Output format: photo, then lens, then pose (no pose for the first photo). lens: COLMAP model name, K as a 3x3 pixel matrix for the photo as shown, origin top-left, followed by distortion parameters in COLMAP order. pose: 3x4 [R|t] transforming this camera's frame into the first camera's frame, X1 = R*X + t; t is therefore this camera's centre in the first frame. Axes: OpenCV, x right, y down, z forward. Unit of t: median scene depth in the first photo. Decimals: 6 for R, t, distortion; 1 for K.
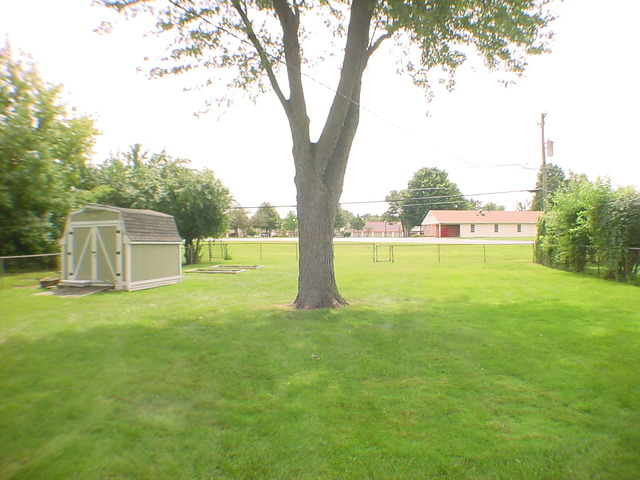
lens RADIAL K [[521.2, 0, 320.0], [0, 521.2, 240.0], [0, 0, 1]] dist [-0.196176, 0.010584]
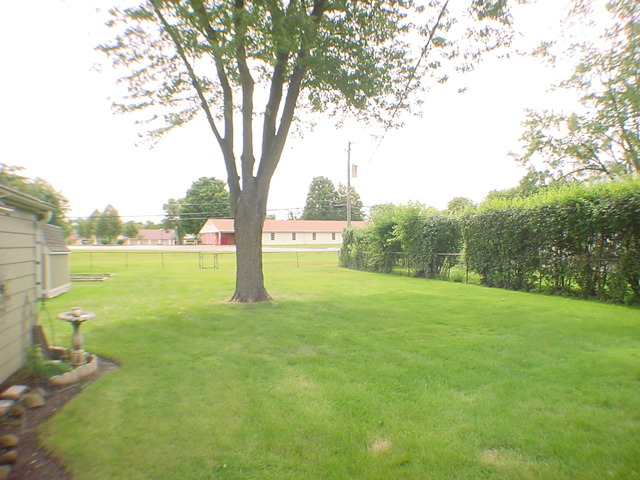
lens RADIAL K [[521.2, 0, 320.0], [0, 521.2, 240.0], [0, 0, 1]] dist [-0.196176, 0.010584]
pose [[0.900662, 0.000664, 0.434519, -0.165837], [0.005604, 0.999898, -0.013142, -0.002961], [-0.434484, 0.014272, 0.900567, -0.096676]]
